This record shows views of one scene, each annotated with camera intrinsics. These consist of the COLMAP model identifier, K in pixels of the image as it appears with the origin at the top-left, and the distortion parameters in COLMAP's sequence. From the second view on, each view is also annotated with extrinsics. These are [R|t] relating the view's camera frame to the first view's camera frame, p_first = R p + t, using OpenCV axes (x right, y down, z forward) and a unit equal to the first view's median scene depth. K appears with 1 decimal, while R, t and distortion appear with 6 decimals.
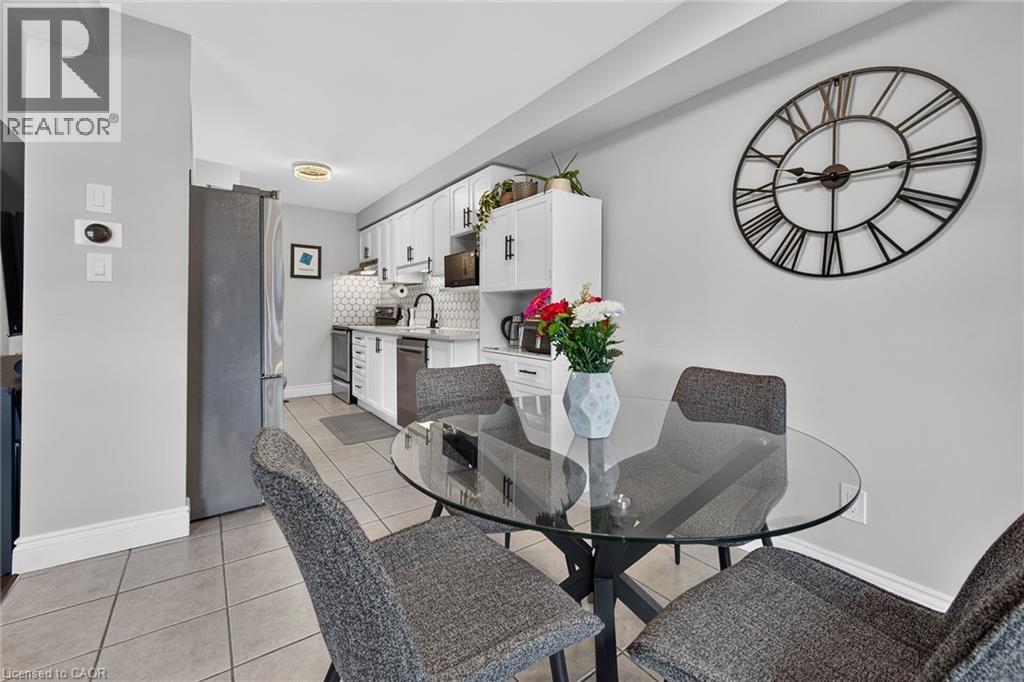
lens RADIAL K [[414.5, 0, 527.6], [0, 414.5, 314.6], [0, 0, 1]] dist [-0.000629, -0.002786]
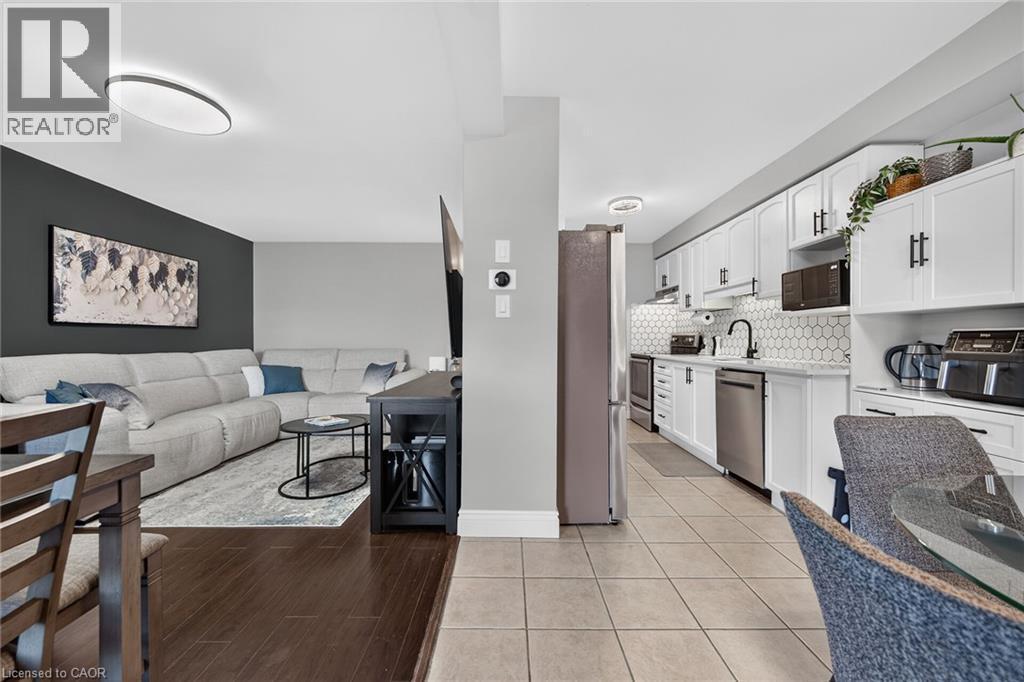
lens RADIAL K [[405.7, 0, 516.6], [0, 405.7, 340.8], [0, 0, 1]] dist [-0.001472, 0.000214]
pose [[0.798813, -0.002818, -0.601573, -0.108781], [-0.000113, 0.999988, -0.004834, -0.001111], [0.601579, 0.003929, 0.798803, 0.016622]]
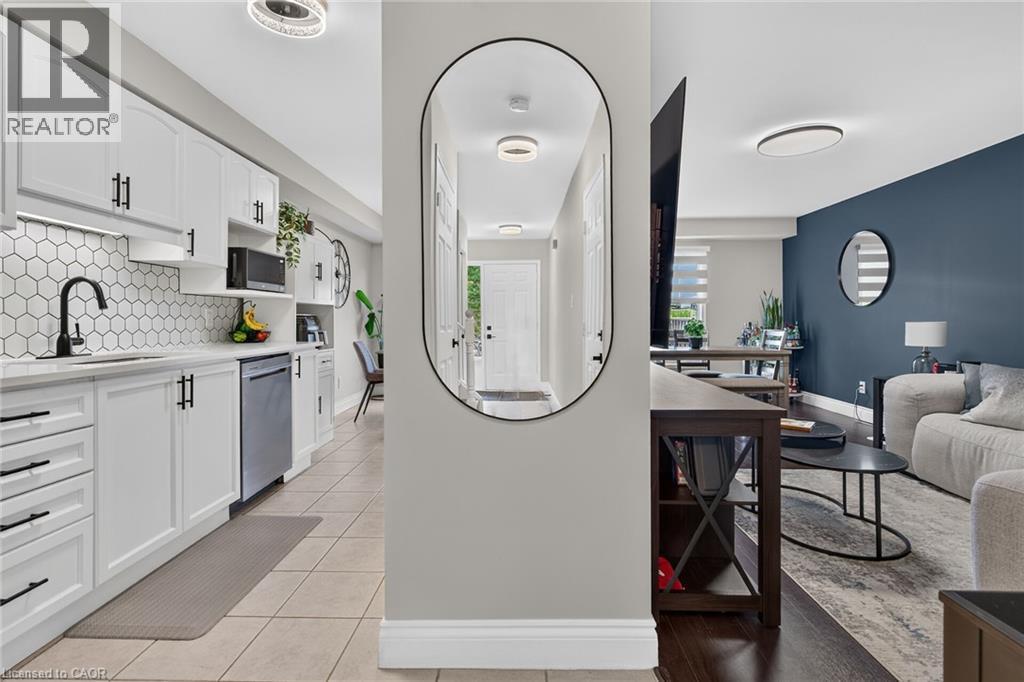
lens RADIAL K [[493.6, 0, 510.1], [0, 493.6, 323.0], [0, 0, 1]] dist [0.002074, 0.000050]
pose [[-0.772686, -0.006148, 0.634758, -0.922786], [0.002008, 0.999924, 0.012130, -0.008849], [-0.634785, 0.010648, -0.772616, 1.115949]]
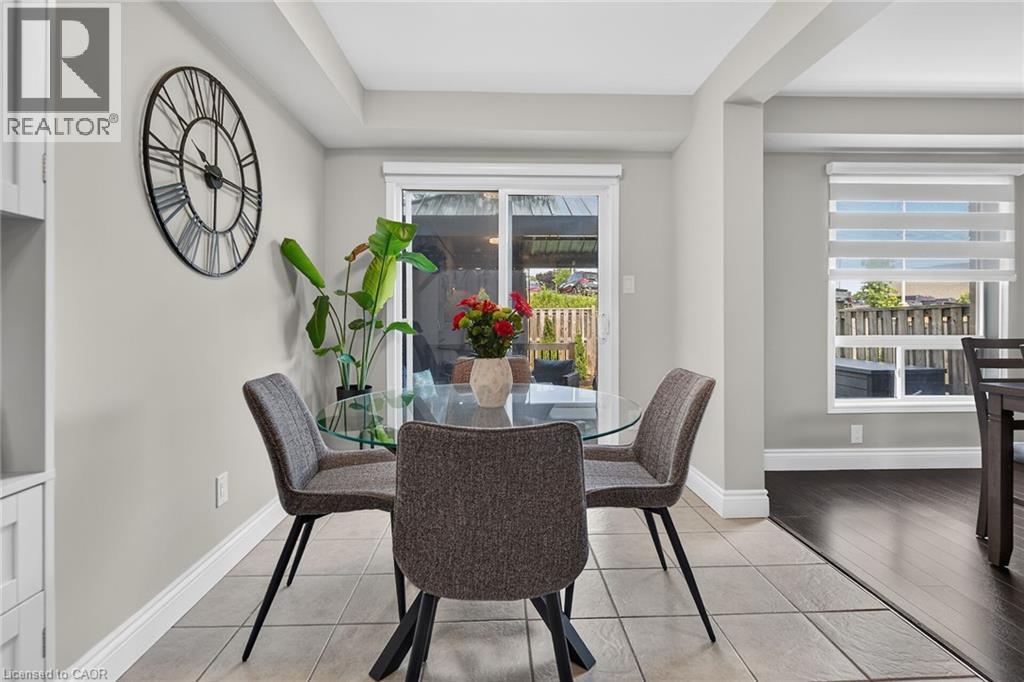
lens RADIAL K [[488.9, 0, 517.8], [0, 488.9, 312.3], [0, 0, 1]] dist [0.000590, 0.000227]
pose [[-0.815326, -0.000012, 0.579002, -0.210207], [0.000700, 0.999999, 0.001006, -0.001434], [-0.579002, 0.001225, -0.815325, 0.586610]]
